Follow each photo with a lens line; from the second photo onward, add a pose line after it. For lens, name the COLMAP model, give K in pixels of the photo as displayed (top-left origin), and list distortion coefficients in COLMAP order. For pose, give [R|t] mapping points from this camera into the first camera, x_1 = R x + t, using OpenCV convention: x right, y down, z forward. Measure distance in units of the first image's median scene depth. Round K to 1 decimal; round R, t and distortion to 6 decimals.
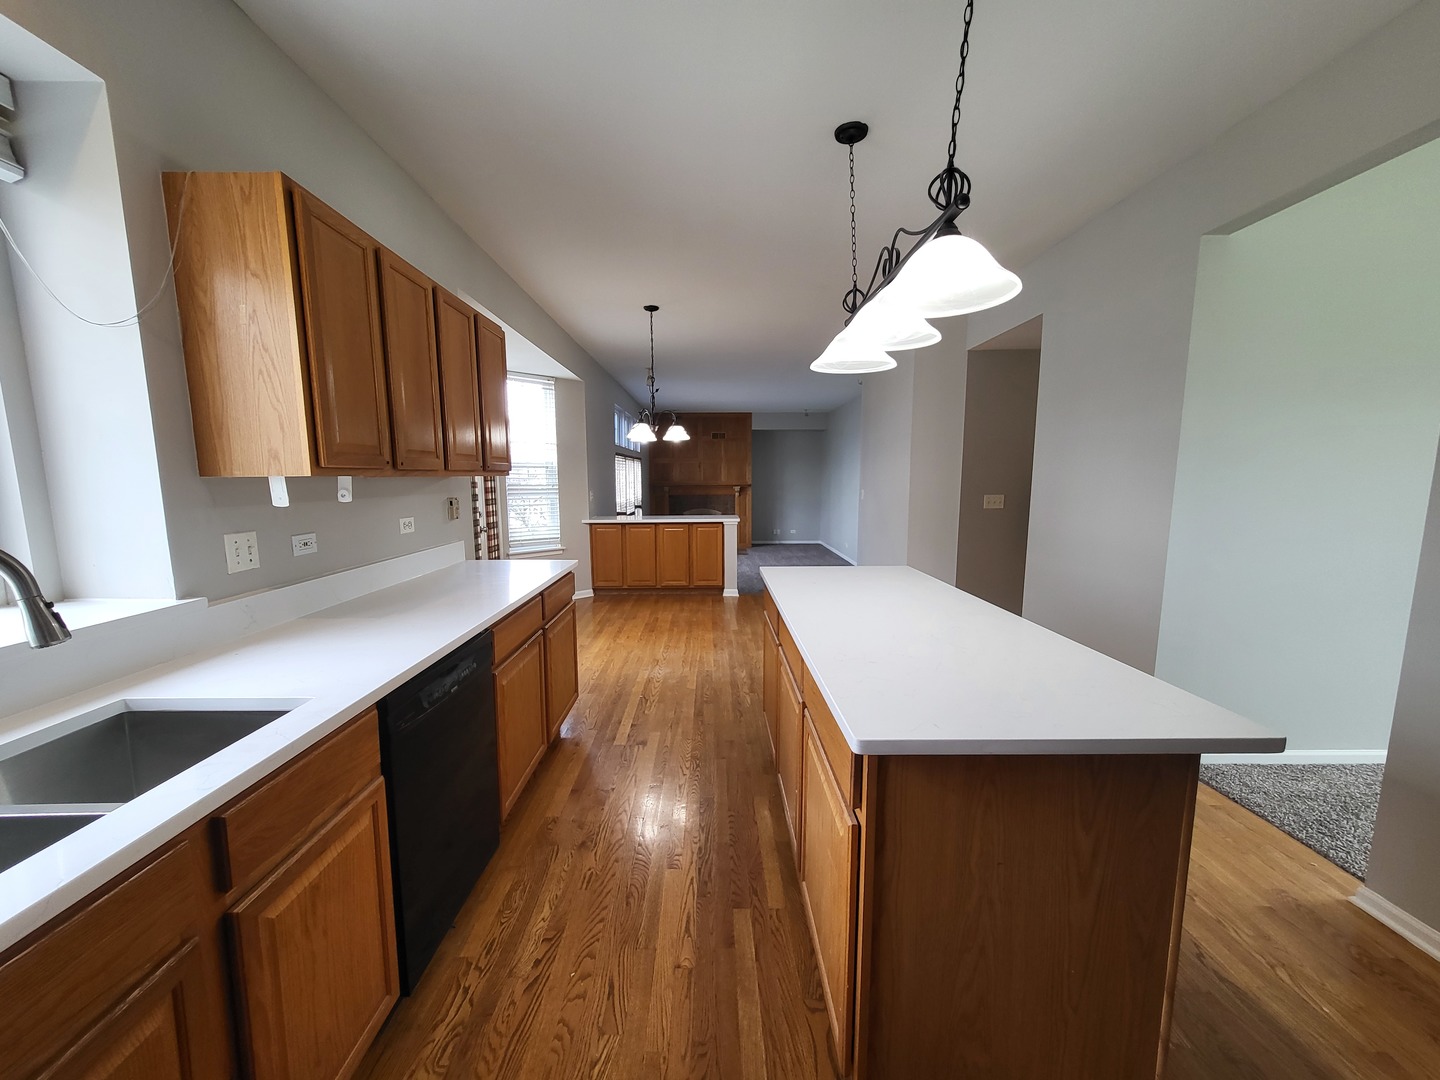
lens RADIAL K [[566.6, 0, 717.4], [0, 566.6, 551.2], [0, 0, 1]] dist [0.000959, -0.003764]
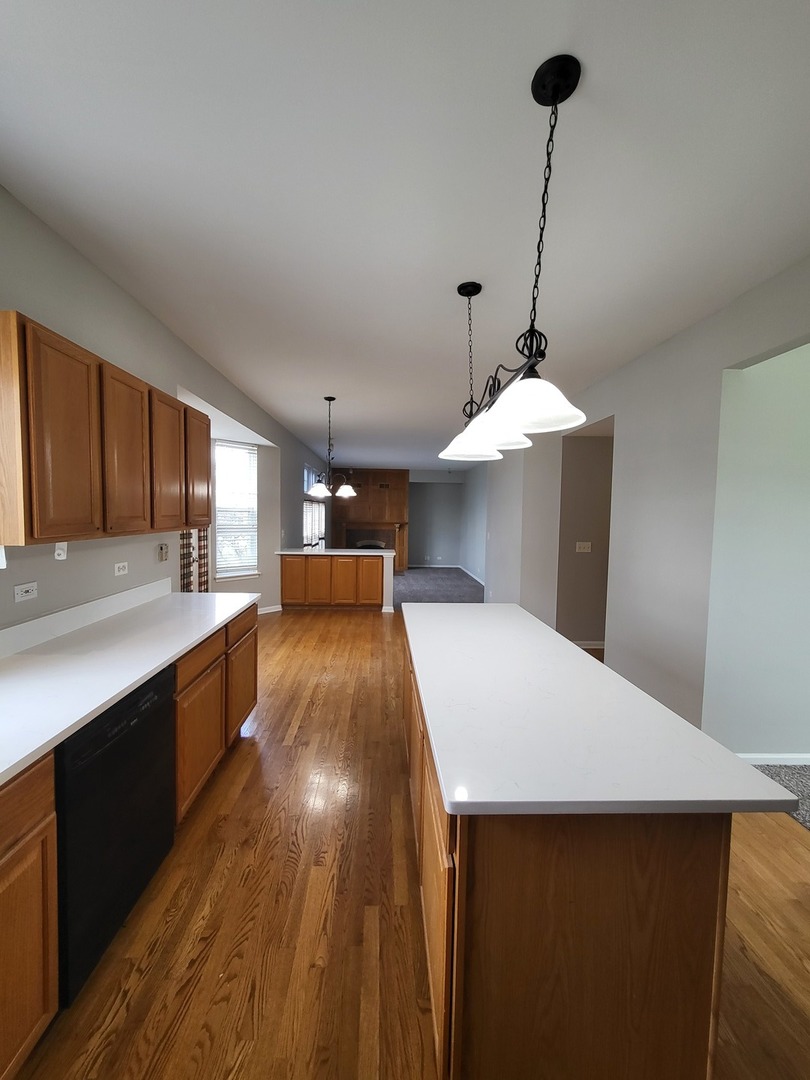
lens RADIAL K [[425.0, 0, 400.4], [0, 425.0, 533.9], [0, 0, 1]] dist [0.000959, -0.003764]
pose [[0.999214, 0.019352, 0.034598, 0.055576], [-0.016550, 0.996697, -0.079507, -0.080849], [-0.036023, 0.078871, 0.996234, 0.039888]]
